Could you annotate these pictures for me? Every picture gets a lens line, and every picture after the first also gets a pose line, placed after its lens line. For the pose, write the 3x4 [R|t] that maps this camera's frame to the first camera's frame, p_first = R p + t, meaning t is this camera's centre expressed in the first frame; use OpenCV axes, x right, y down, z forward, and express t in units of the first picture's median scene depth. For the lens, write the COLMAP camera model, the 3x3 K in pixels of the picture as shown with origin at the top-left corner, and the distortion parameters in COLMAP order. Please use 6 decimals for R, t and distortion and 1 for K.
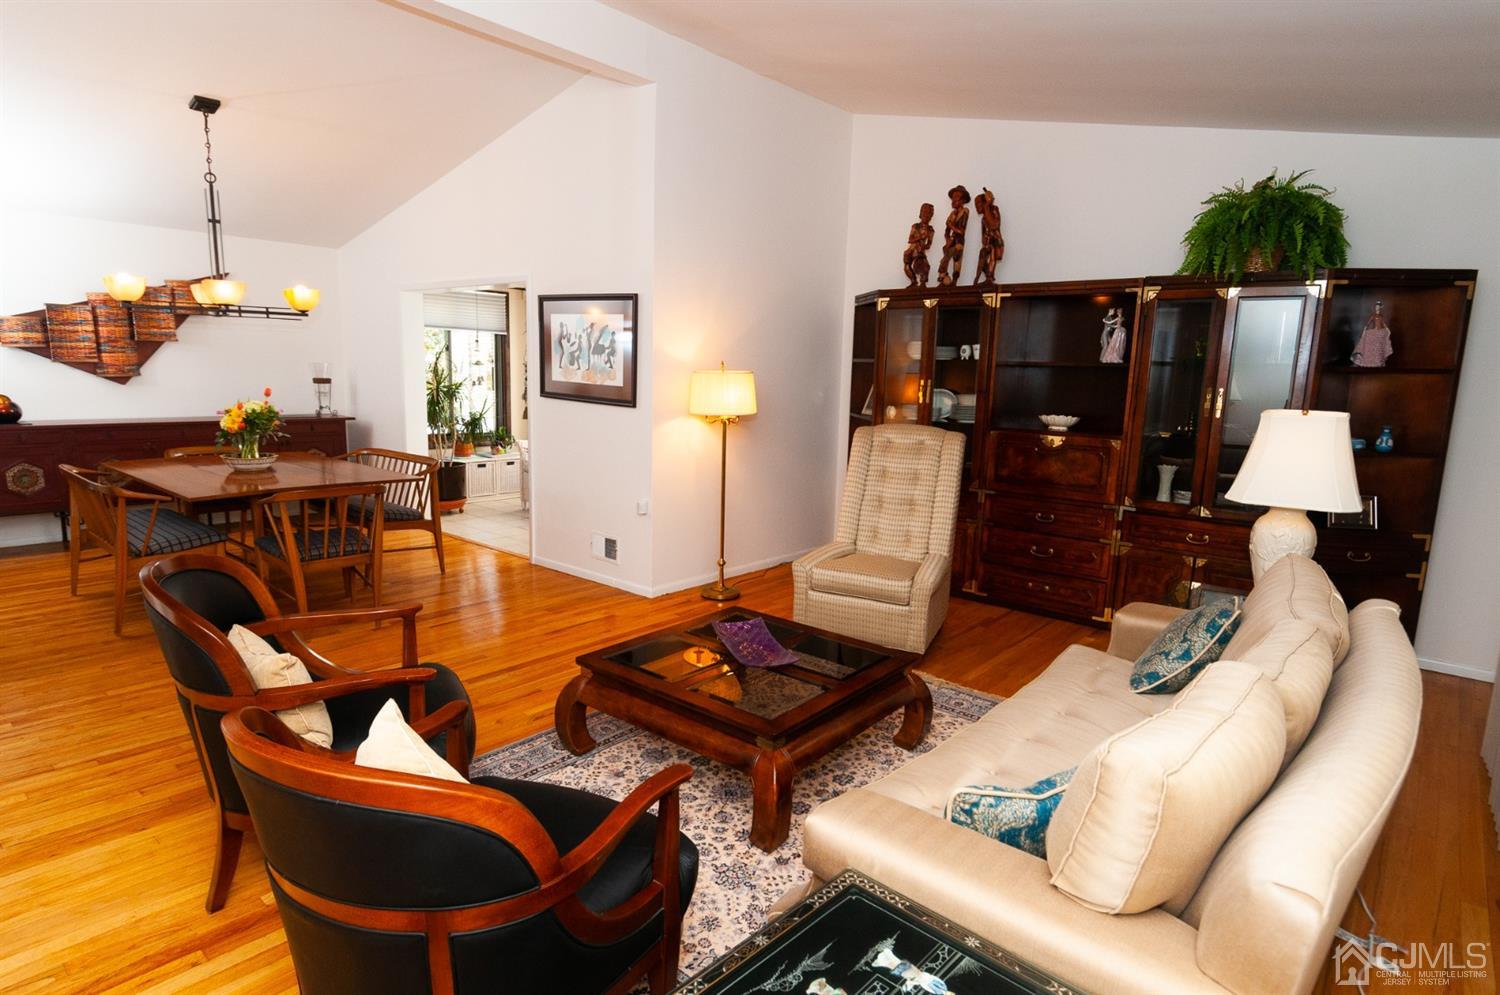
lens RADIAL K [[810.1, 0, 748.9], [0, 810.1, 507.5], [0, 0, 1]] dist [0.002355, -0.007368]
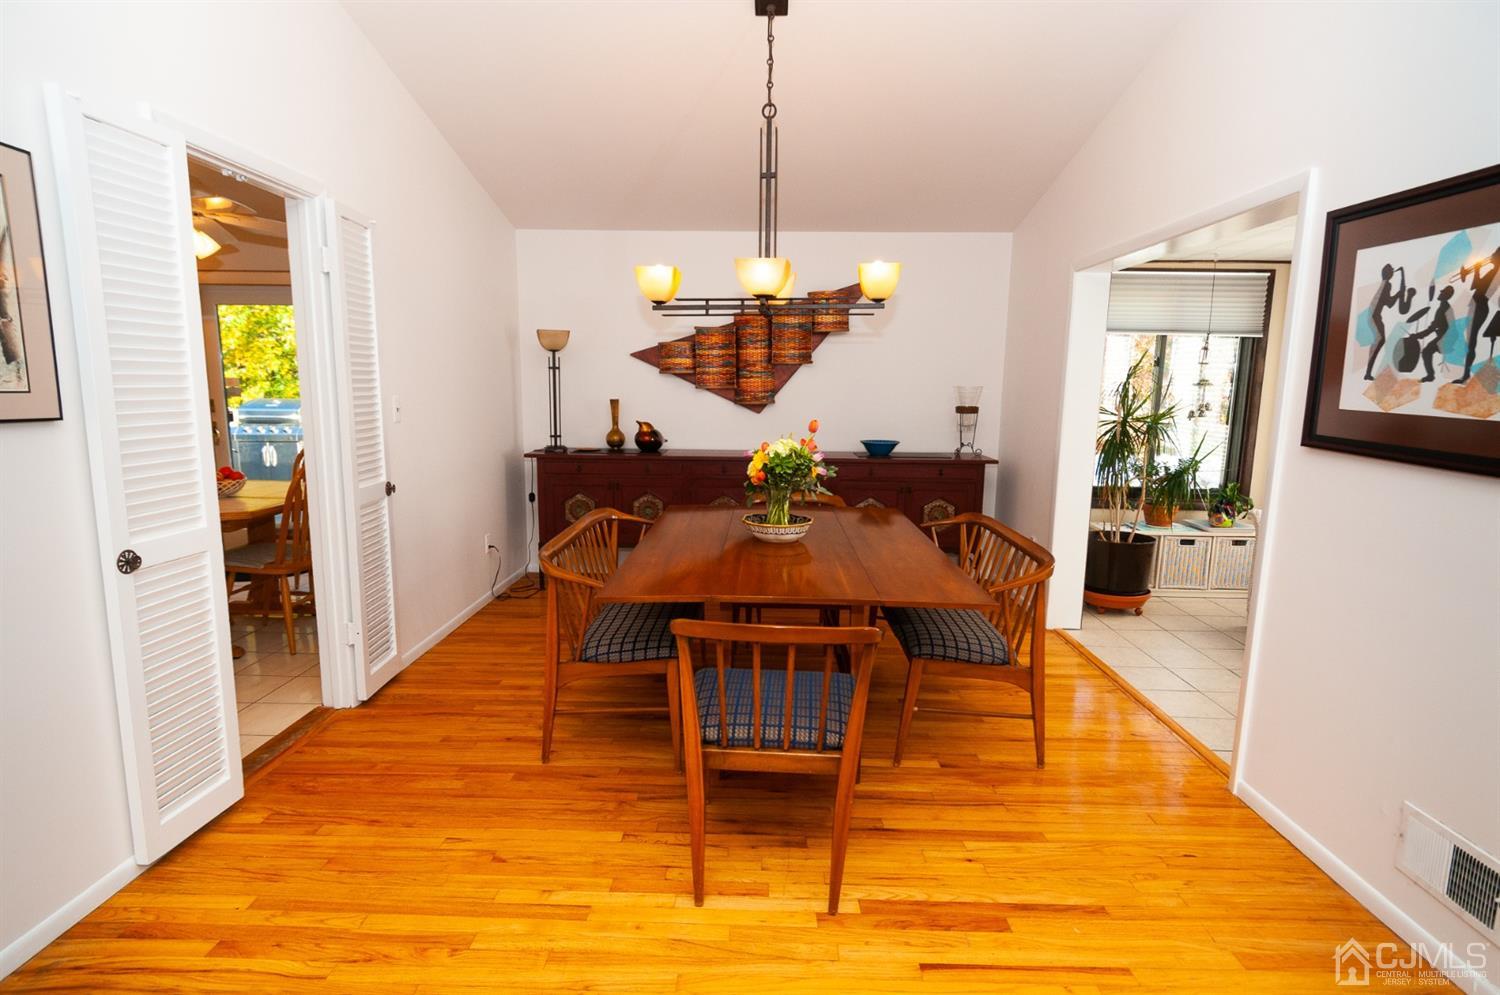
lens RADIAL K [[772.8, 0, 748.2], [0, 772.8, 506.2], [0, 0, 1]] dist [0.002734, -0.005109]
pose [[0.632223, 0.098454, -0.768506, -0.125937], [-0.122994, 0.992069, 0.025912, -0.081166], [0.764962, 0.078140, 0.639318, 0.522621]]
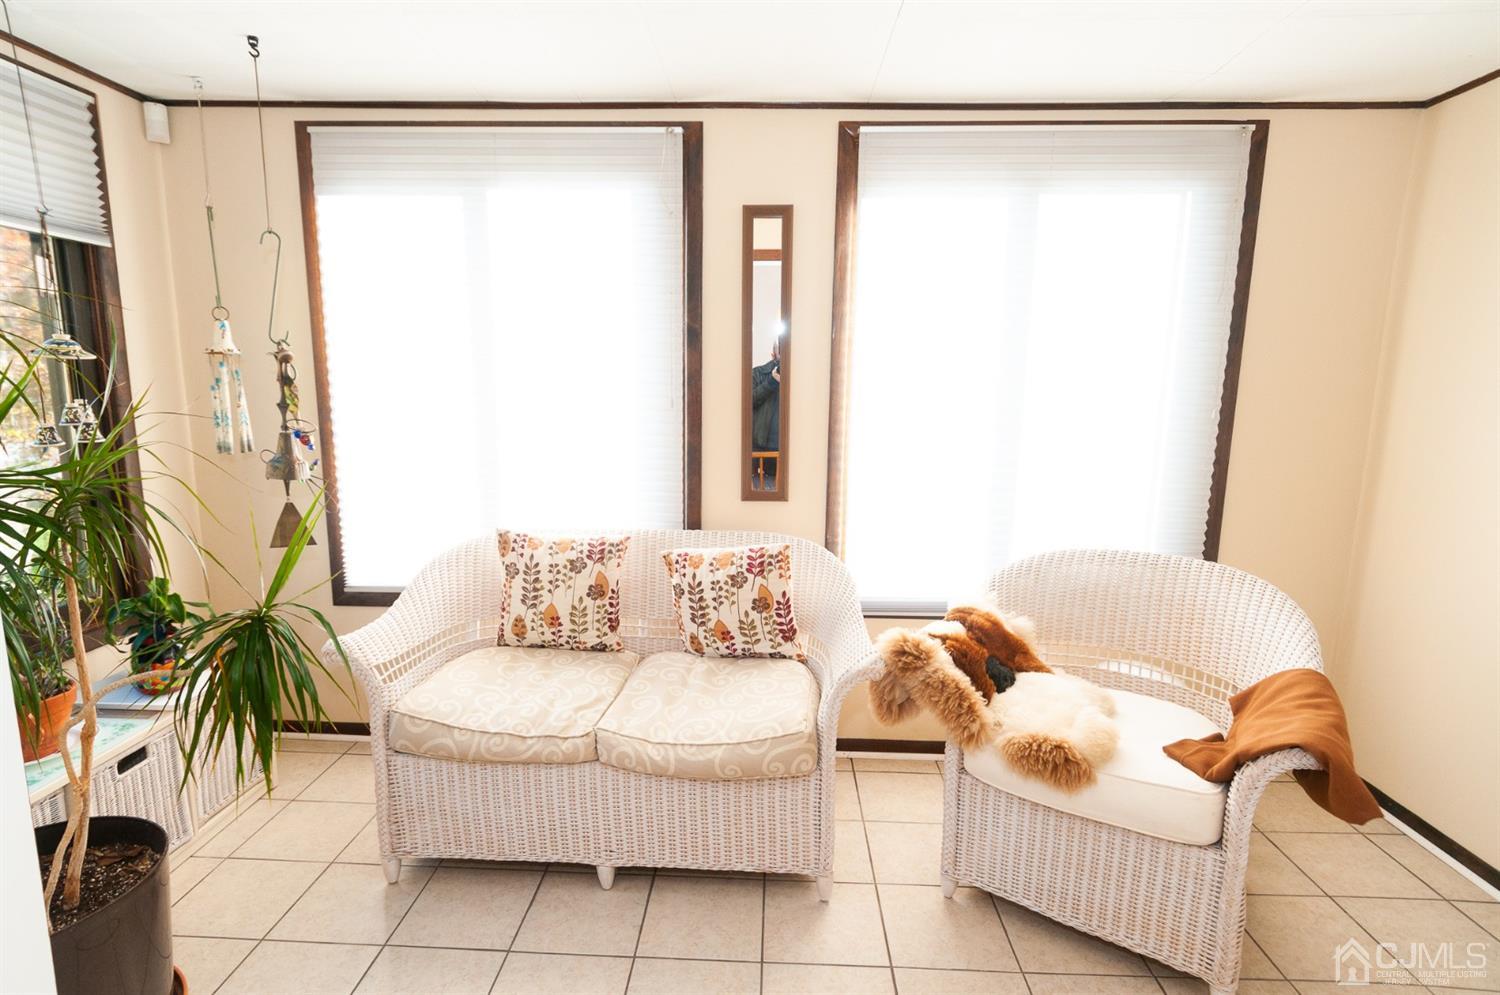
lens RADIAL K [[772.8, 0, 745.7], [0, 772.8, 509.1], [0, 0, 1]] dist [0.002734, -0.005109]
pose [[0.778910, -0.130100, 0.613492, -0.489728], [0.118173, 0.991169, 0.060156, -0.185040], [-0.615901, 0.025642, 0.787406, 1.066091]]
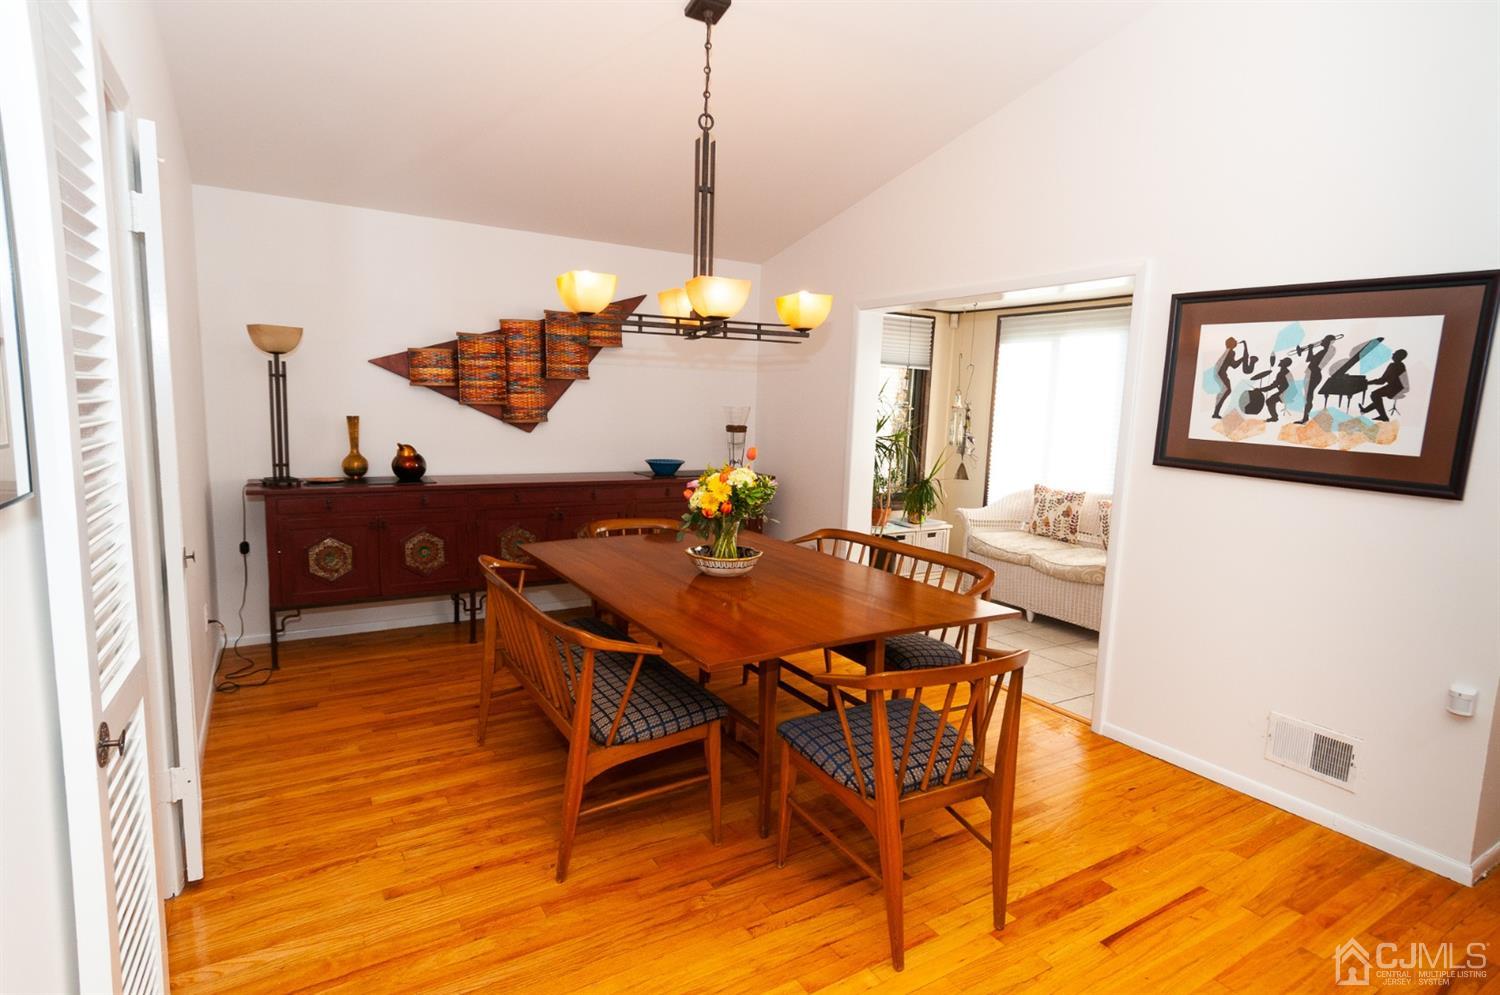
lens RADIAL K [[772.8, 0, 741.8], [0, 772.8, 504.6], [0, 0, 1]] dist [0.002734, -0.005109]
pose [[0.950972, 0.041492, -0.306482, -0.383375], [-0.055539, 0.997761, -0.037252, -0.072509], [0.304250, 0.052447, 0.951147, 0.385469]]
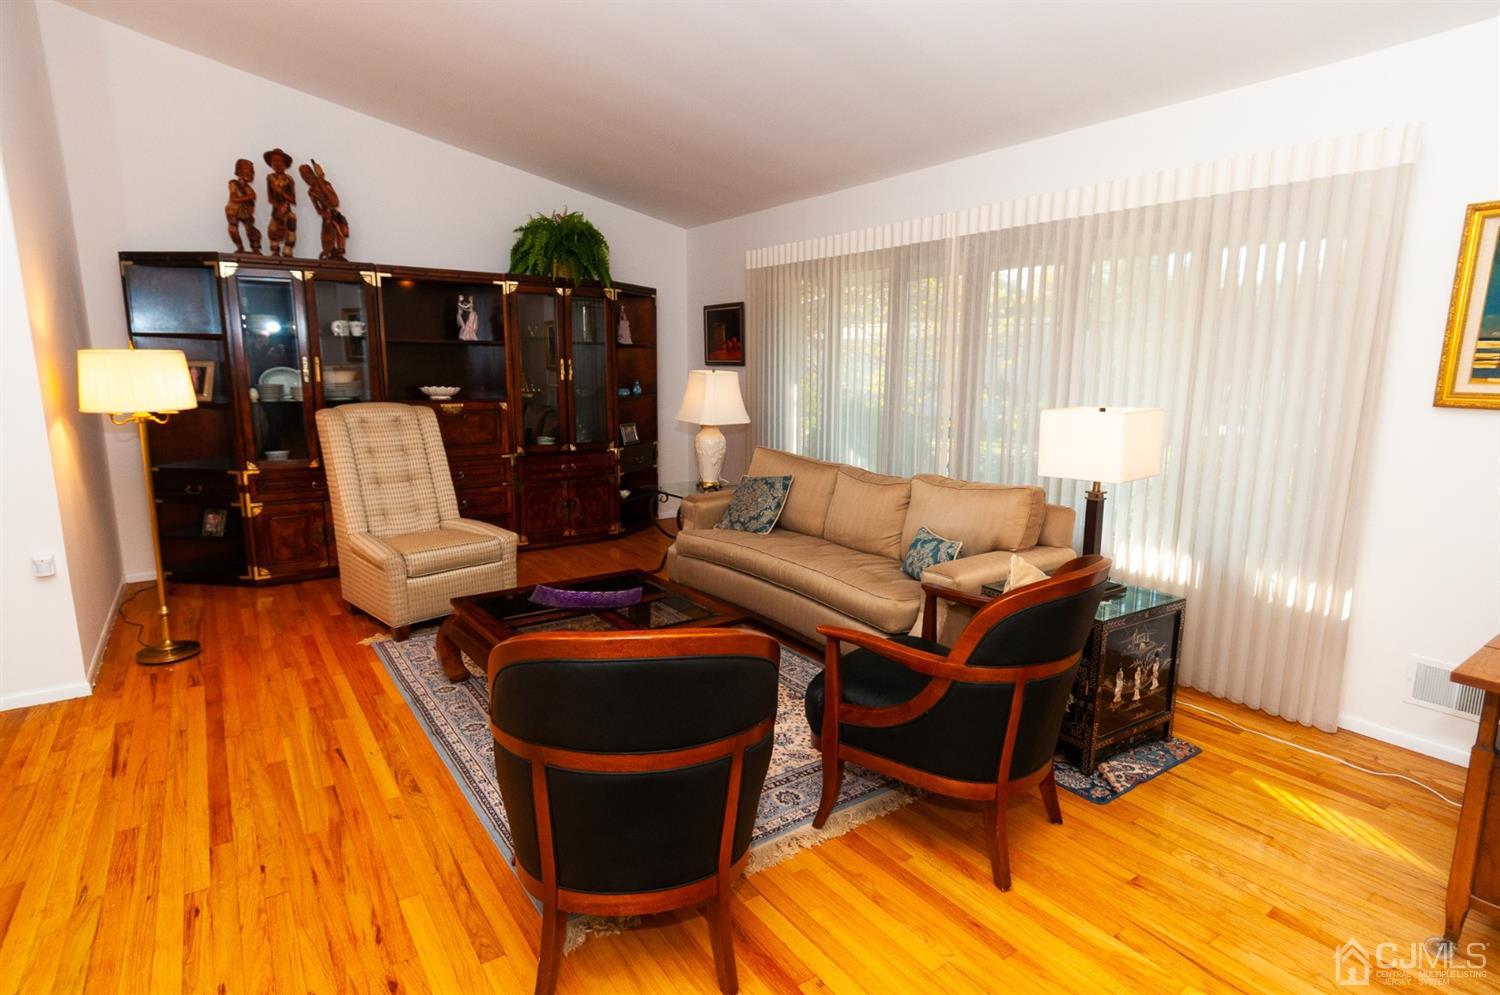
lens RADIAL K [[772.8, 0, 752.6], [0, 772.8, 504.0], [0, 0, 1]] dist [0.002734, -0.005109]
pose [[0.243032, -0.199225, 0.949339, -0.527308], [0.160713, 0.973426, 0.163137, -0.053574], [-0.956612, 0.112923, 0.268591, 0.275257]]
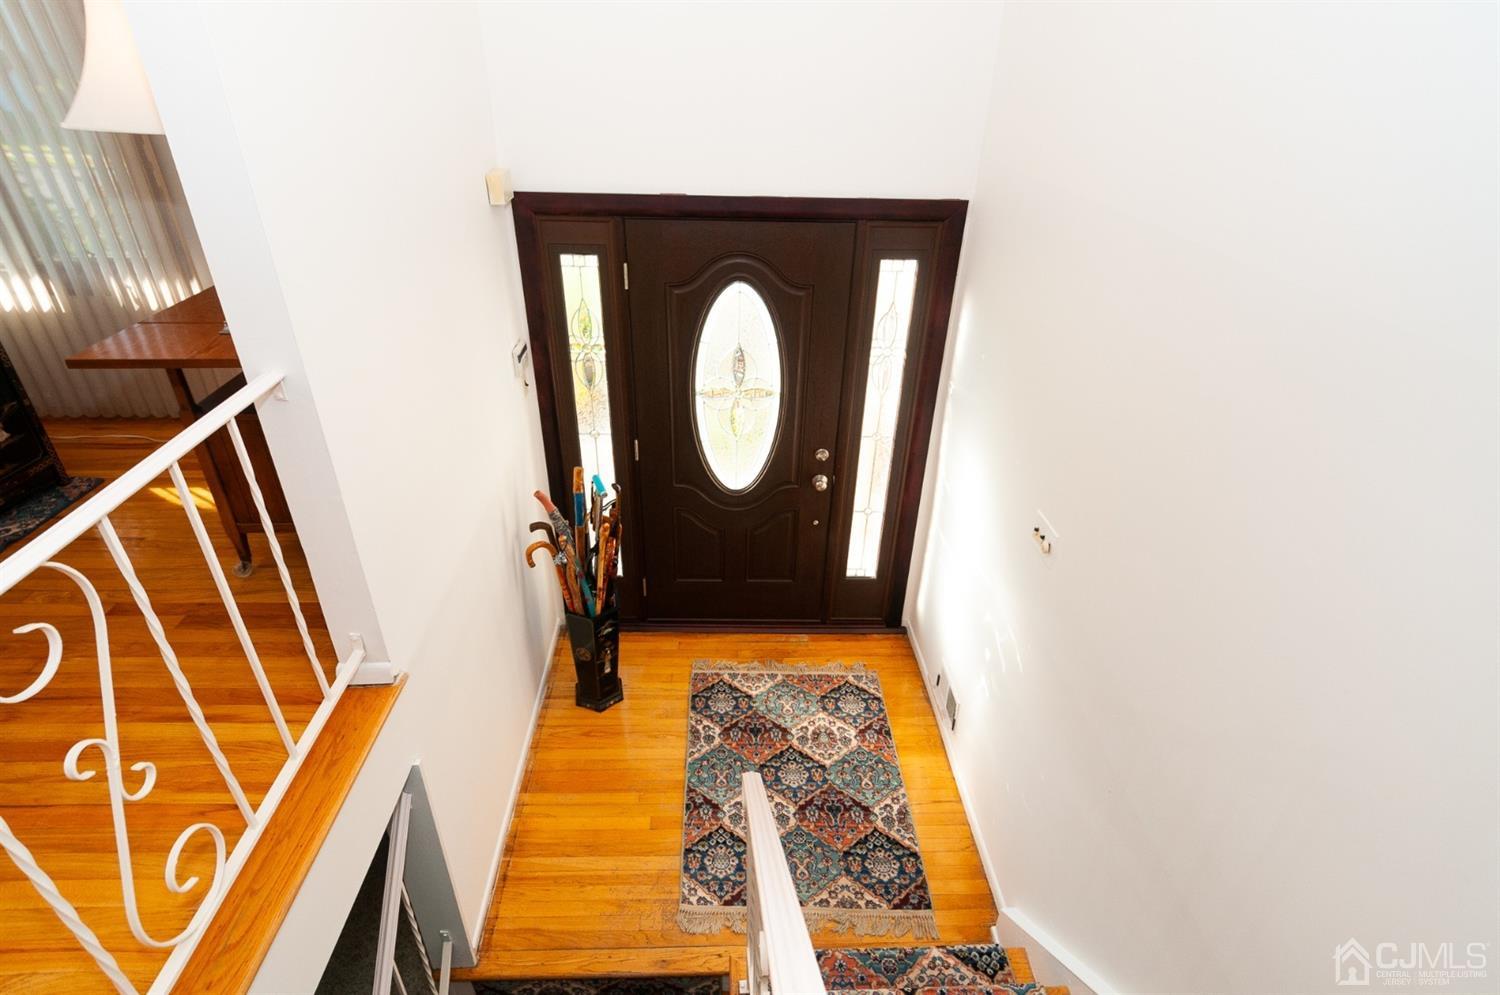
lens RADIAL K [[772.8, 0, 747.5], [0, 772.8, 509.7], [0, 0, 1]] dist [0.002734, -0.005109]
pose [[-0.675795, -0.416562, 0.608093, -0.603916], [0.084655, 0.775669, 0.625437, -0.027408], [-0.732212, 0.474145, -0.488929, 0.087615]]
